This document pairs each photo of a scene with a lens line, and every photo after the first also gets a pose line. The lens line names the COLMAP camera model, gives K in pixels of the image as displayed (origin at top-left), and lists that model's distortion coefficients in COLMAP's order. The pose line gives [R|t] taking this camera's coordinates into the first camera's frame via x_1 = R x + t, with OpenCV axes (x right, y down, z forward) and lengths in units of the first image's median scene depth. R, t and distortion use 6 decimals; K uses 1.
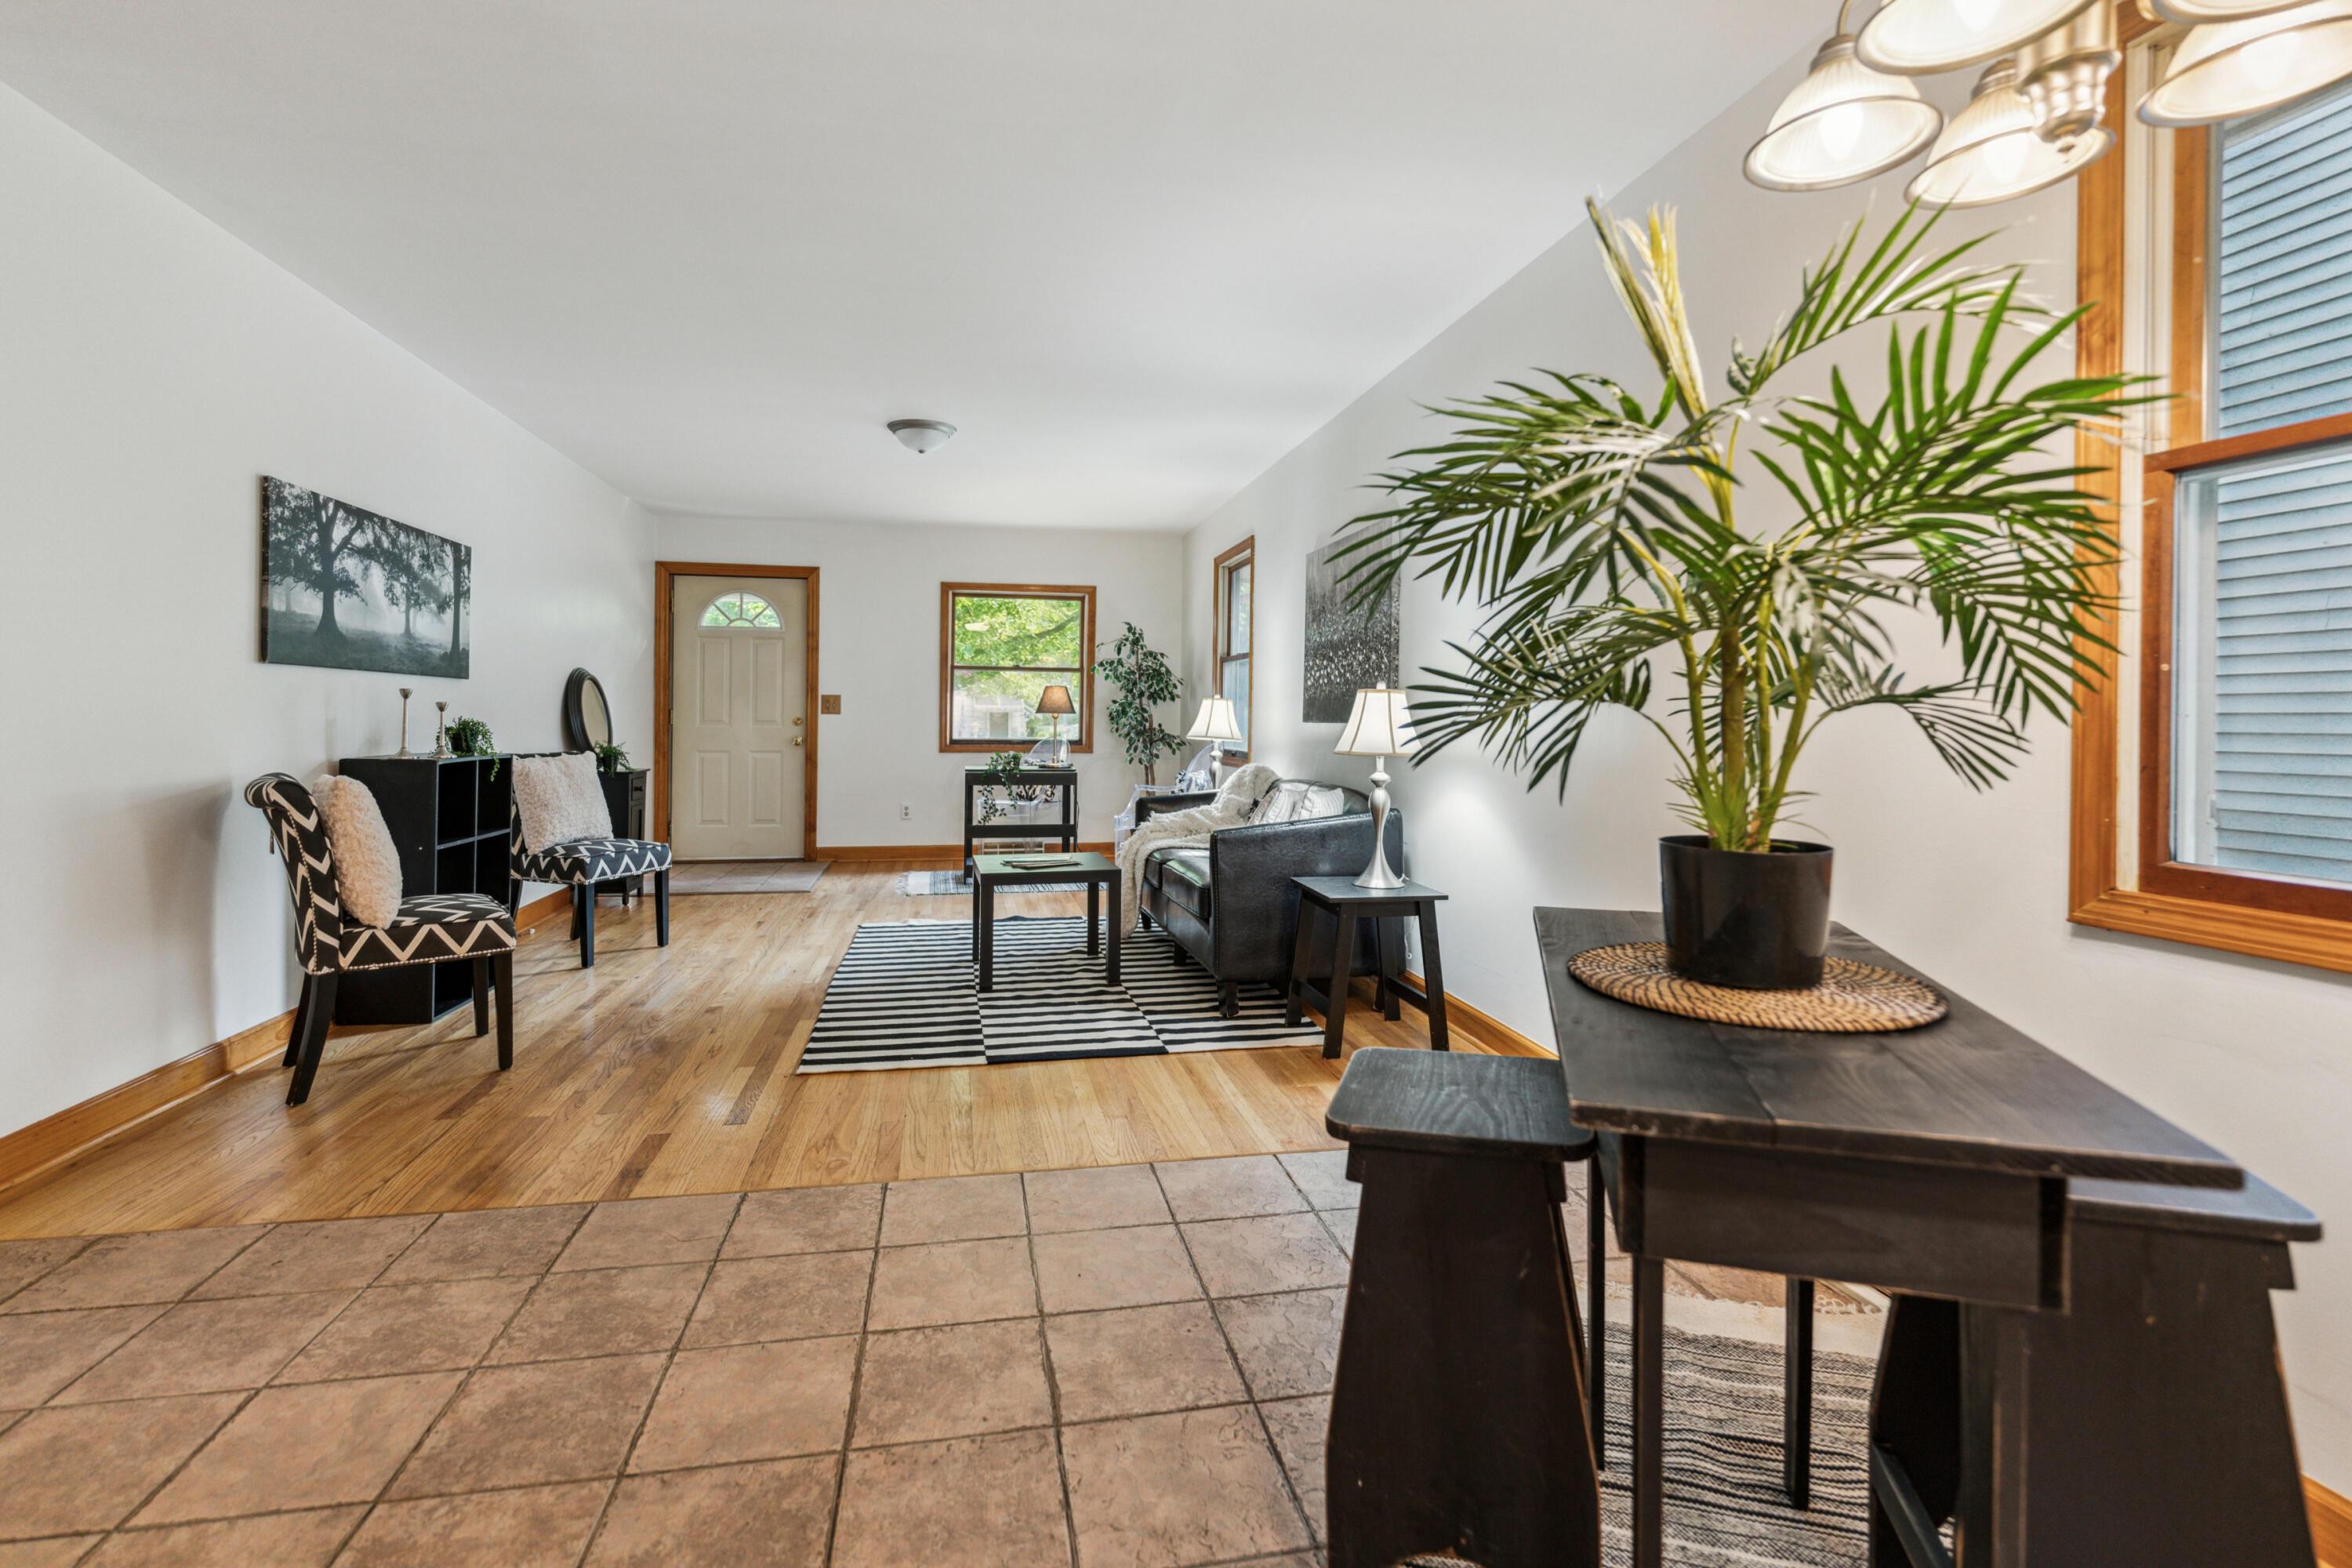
lens RADIAL K [[1109.6, 0, 1179.3], [0, 1109.6, 717.6], [0, 0, 1]] dist [-0.000226, -0.000620]
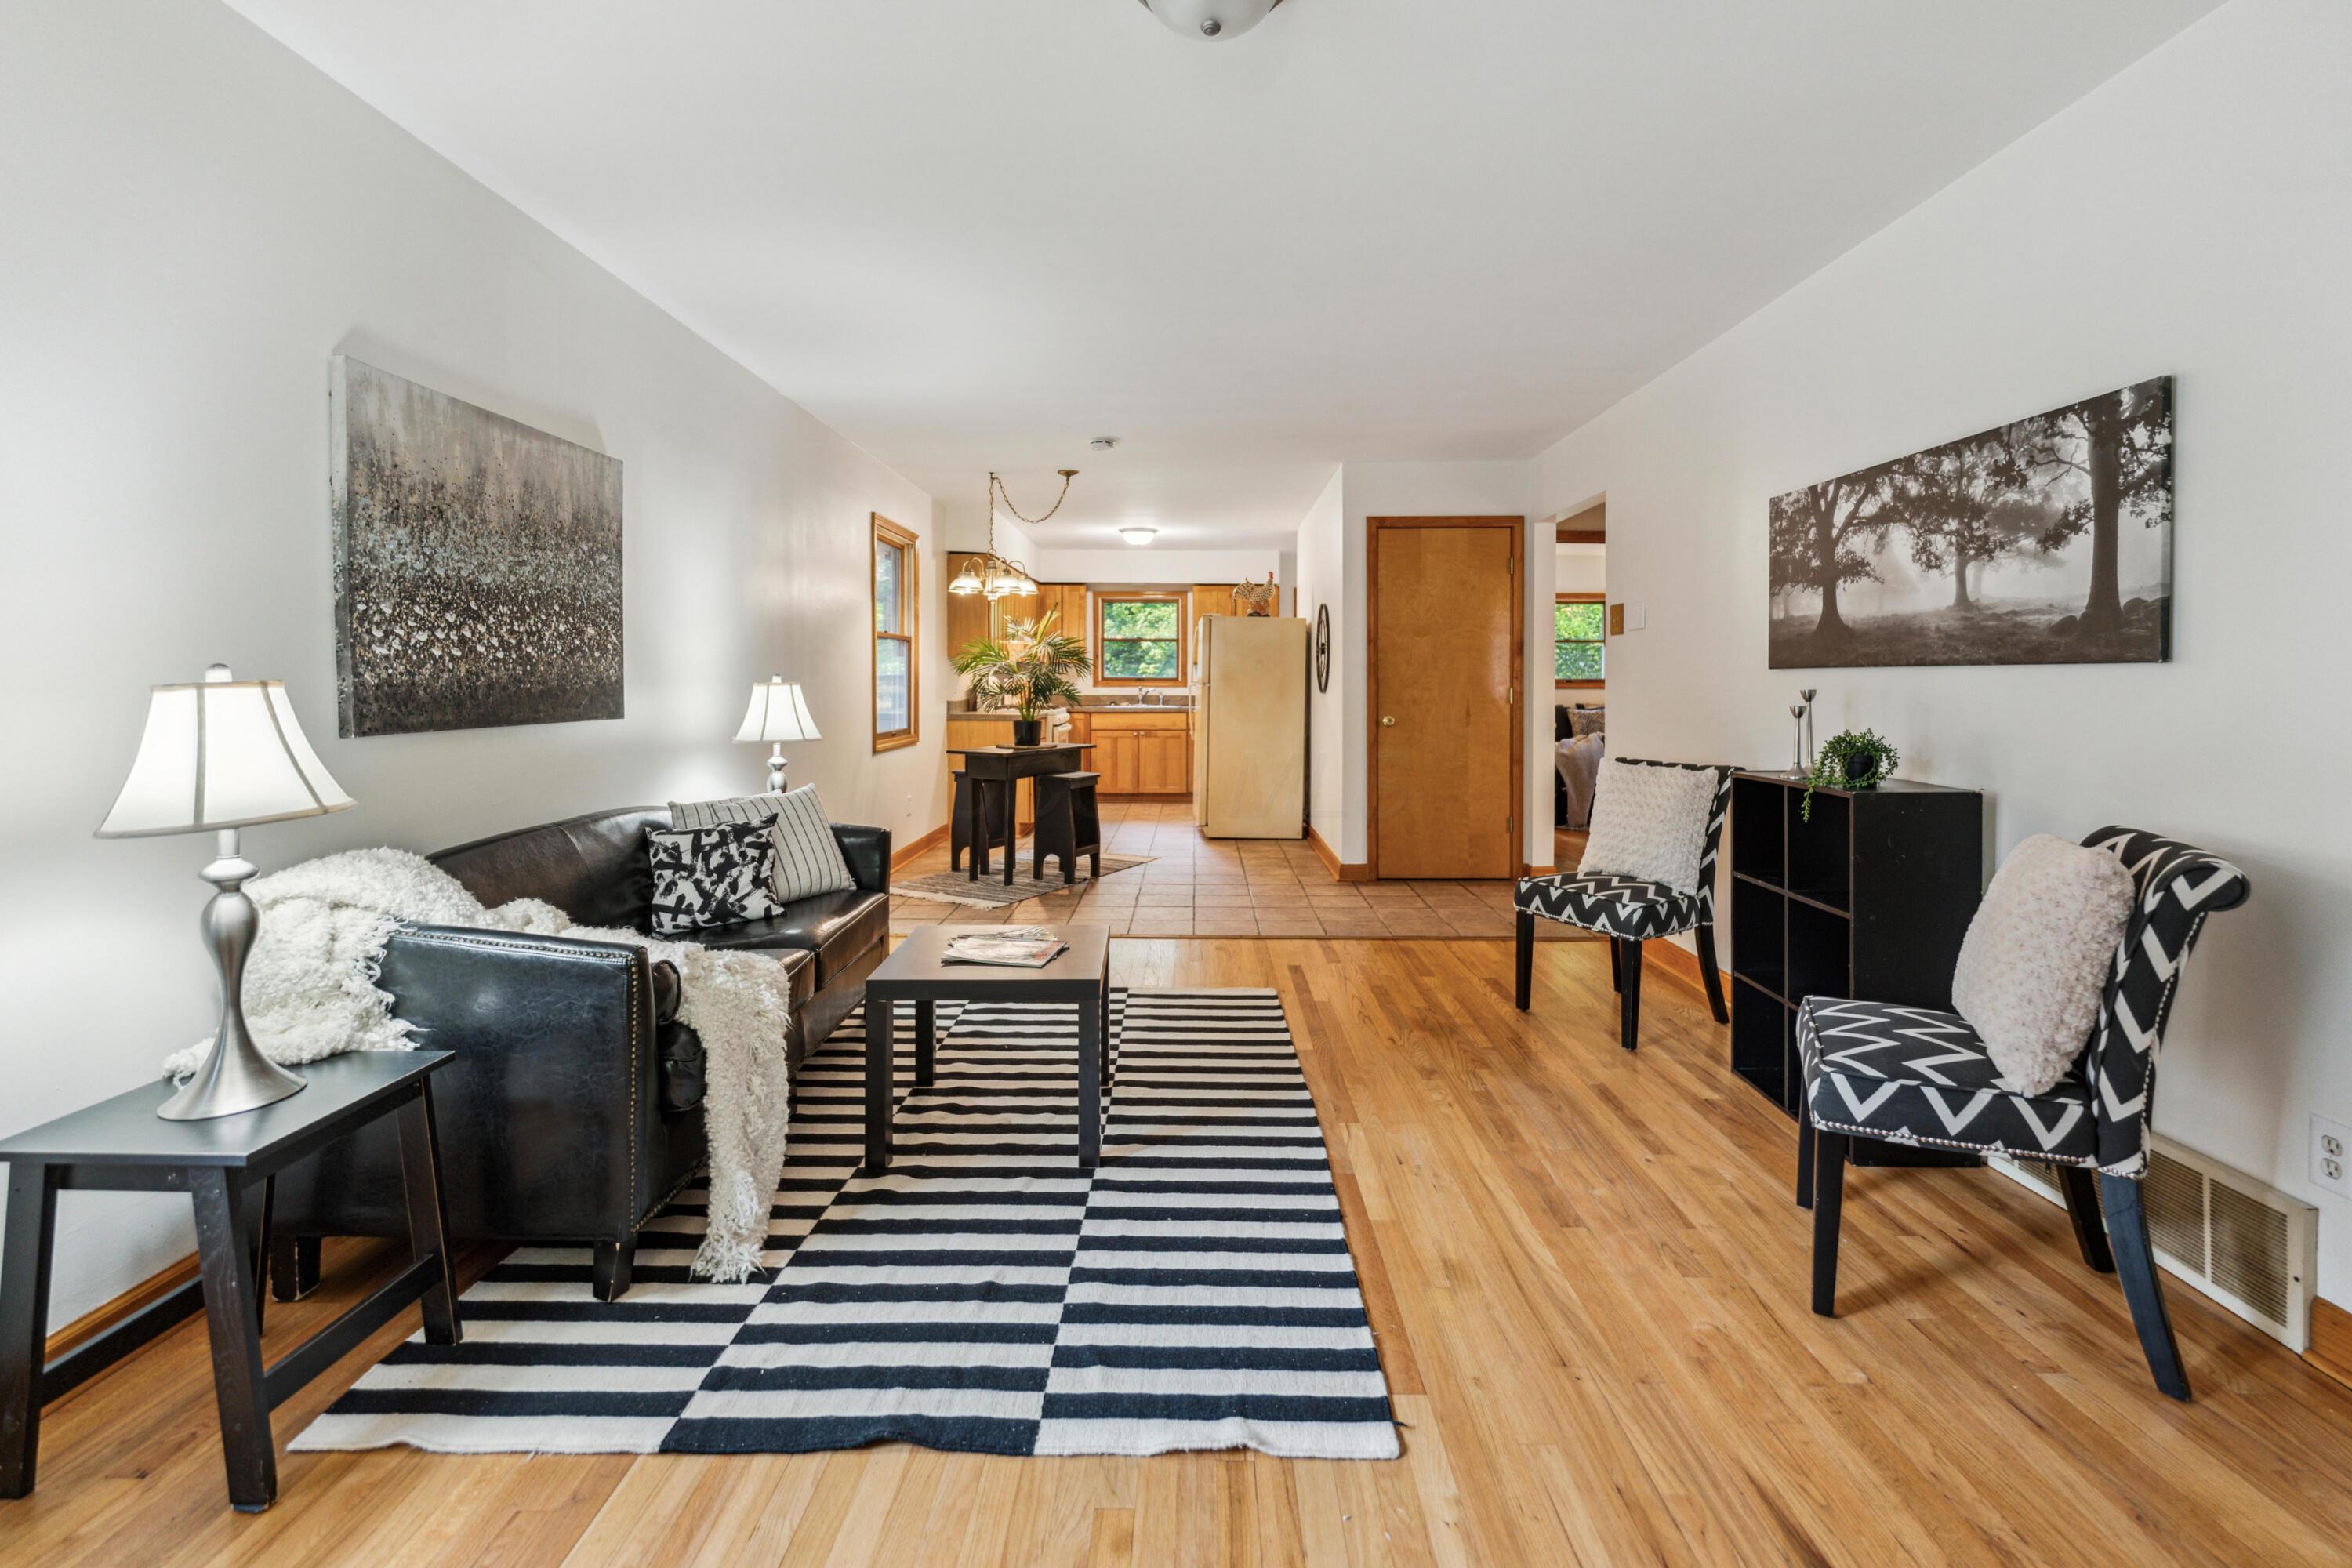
lens RADIAL K [[1074.3, 0, 1183.6], [0, 1074.3, 684.8], [0, 0, 1]] dist [-0.001119, 0.000141]
pose [[-0.978544, -0.009956, 0.205797, -0.417937], [-0.009100, 0.999946, 0.005107, -0.029971], [-0.205837, 0.003125, -0.978581, 1.903430]]
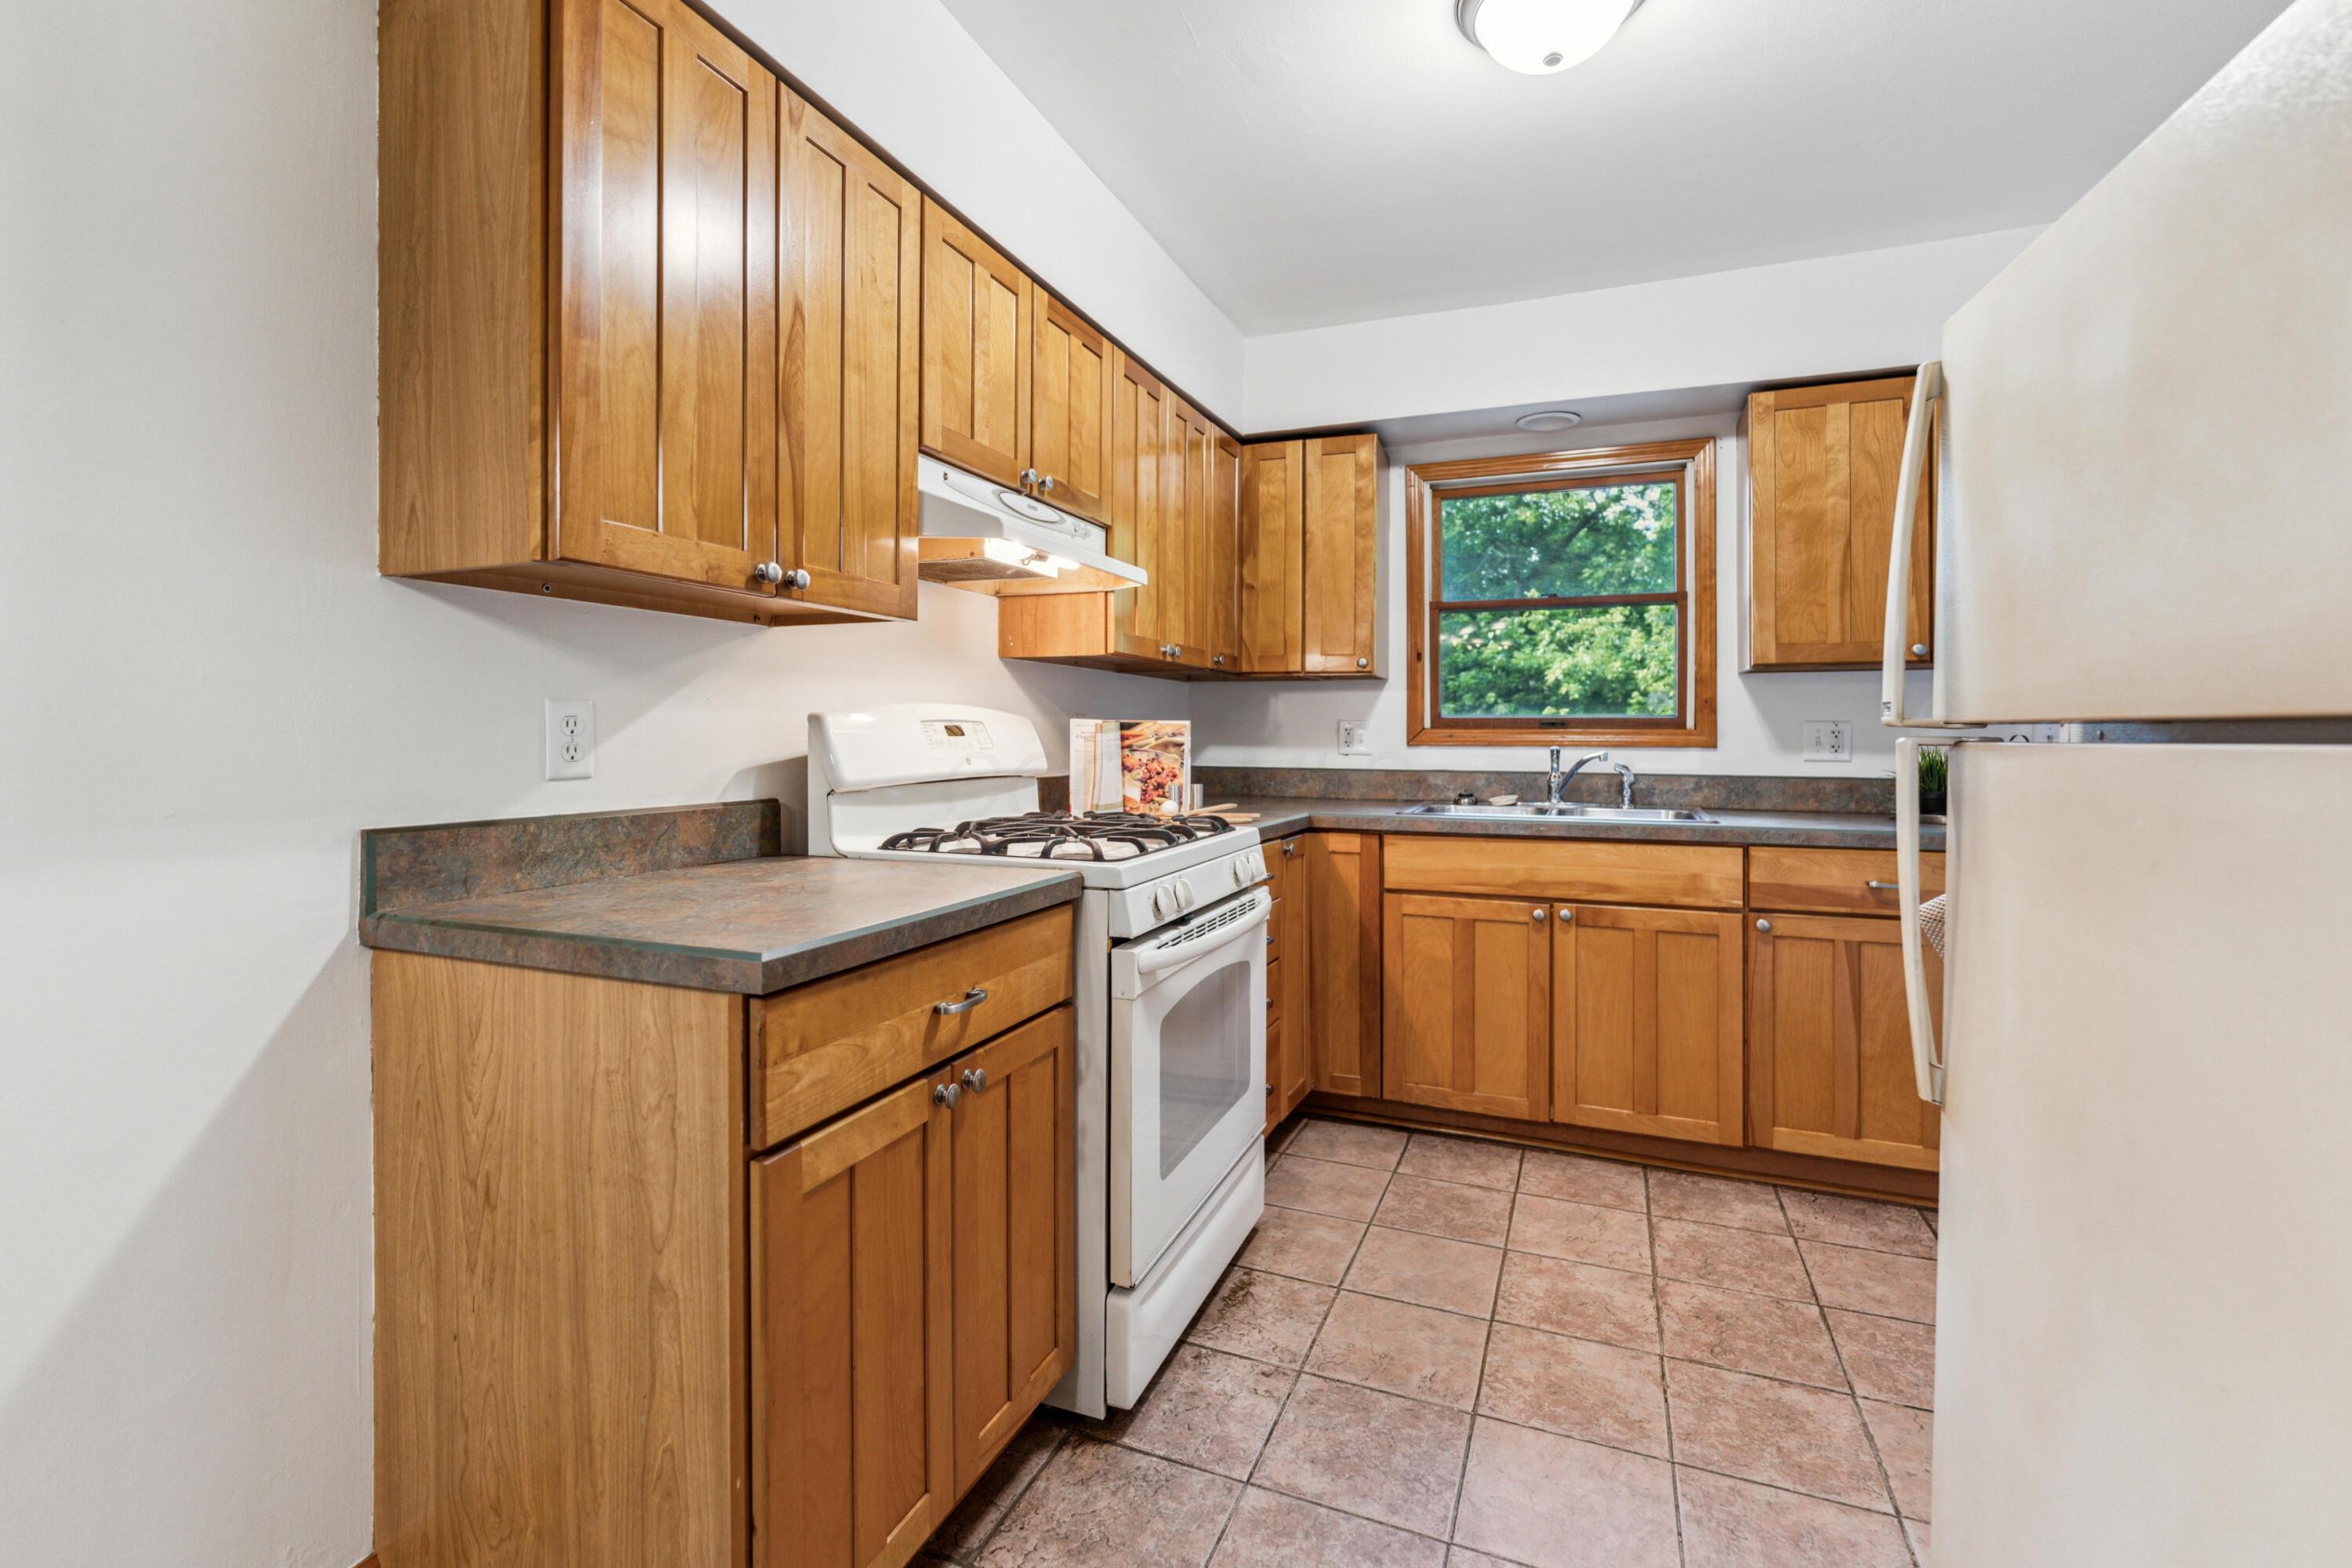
lens RADIAL K [[1074.3, 0, 1186.5], [0, 1074.3, 717.4], [0, 0, 1]] dist [-0.001119, 0.000141]
pose [[-0.843752, 0.000014, 0.536733, -0.118669], [-0.008468, 0.999875, -0.013339, -0.023041], [-0.536666, -0.015800, -0.843647, 0.746655]]
